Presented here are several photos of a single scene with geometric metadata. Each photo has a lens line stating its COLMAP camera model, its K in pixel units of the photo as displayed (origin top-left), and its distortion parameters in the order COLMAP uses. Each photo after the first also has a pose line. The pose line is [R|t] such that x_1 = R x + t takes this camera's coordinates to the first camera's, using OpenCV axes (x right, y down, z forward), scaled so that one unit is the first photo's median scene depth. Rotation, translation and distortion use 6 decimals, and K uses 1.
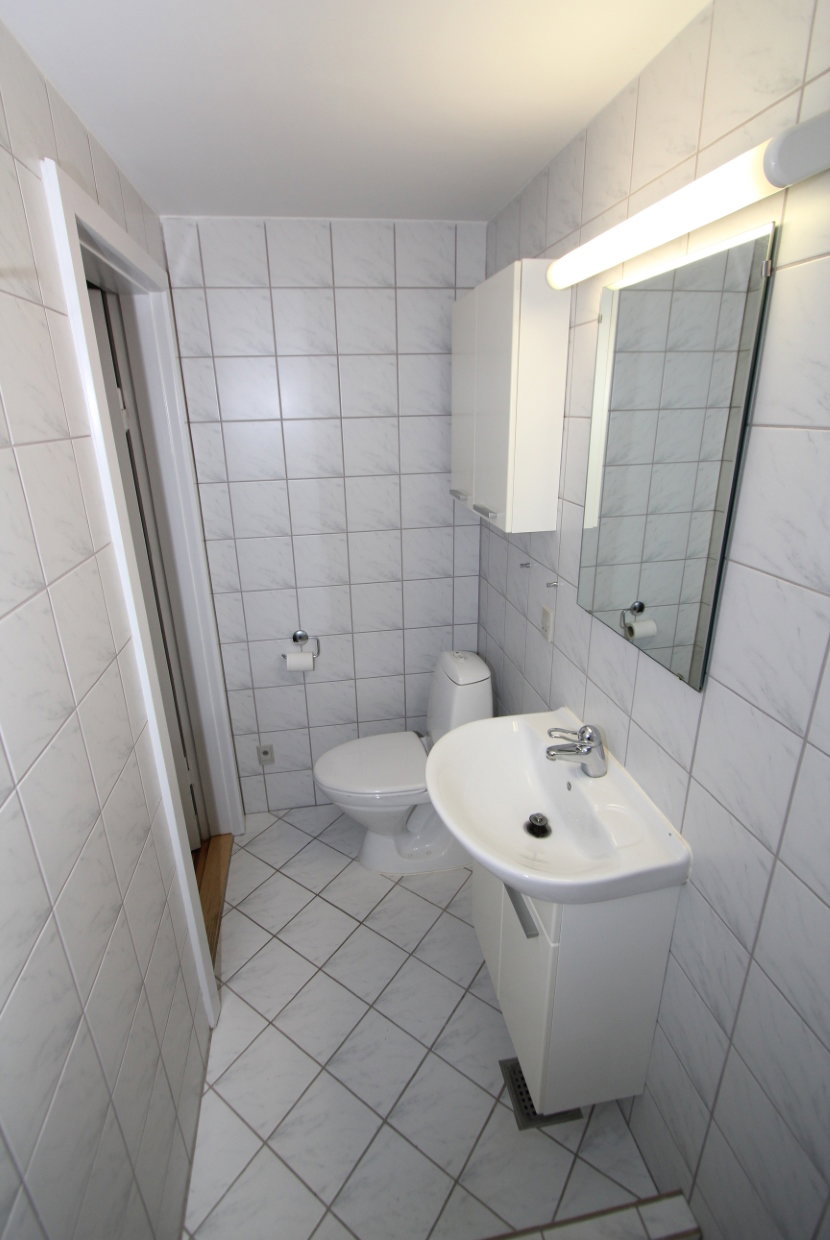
lens RADIAL K [[566.1, 0, 409.2], [0, 566.1, 618.4], [0, 0, 1]] dist [-0.005574, 0.000456]
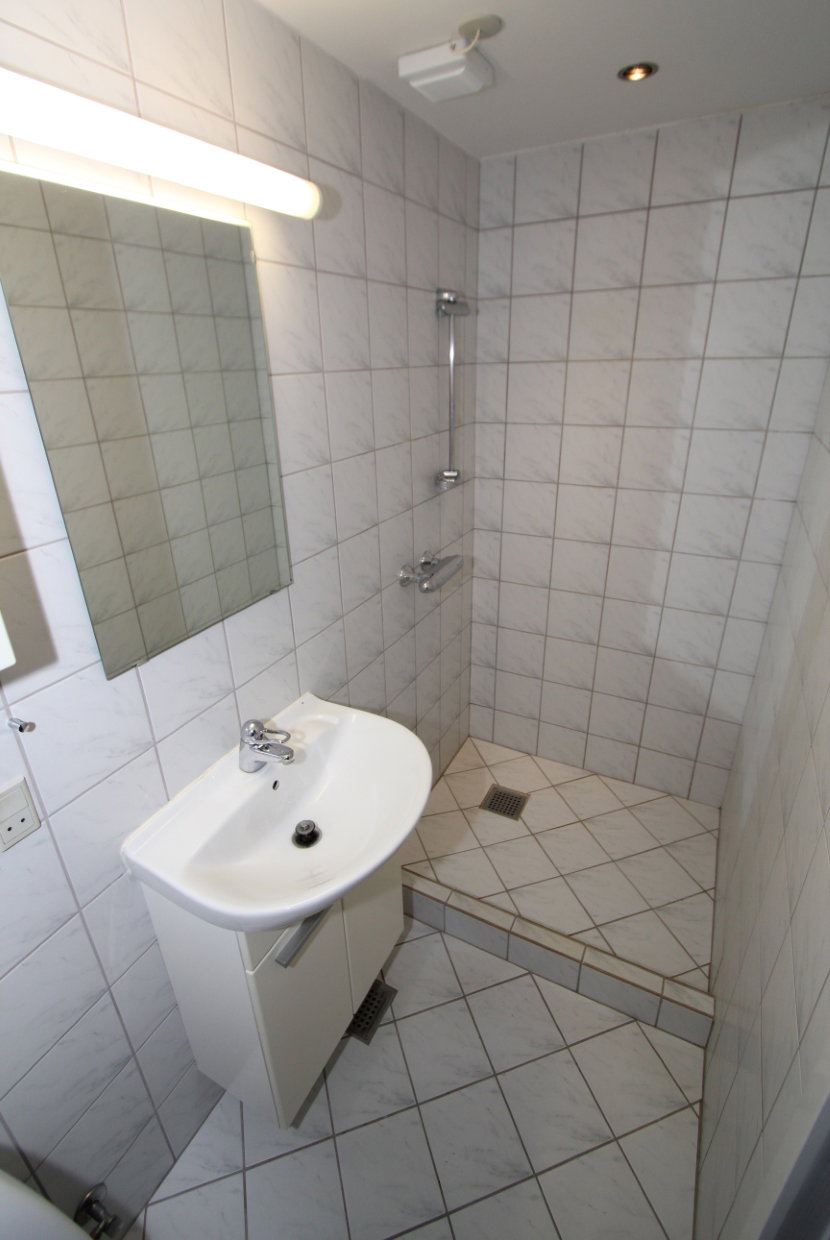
lens RADIAL K [[566.1, 0, 408.0], [0, 566.1, 616.3], [0, 0, 1]] dist [-0.005574, 0.000456]
pose [[-0.791473, -0.209509, 0.574174, -0.328430], [0.245751, 0.751050, 0.612805, -0.388417], [-0.559622, 0.626122, -0.542949, 1.116702]]
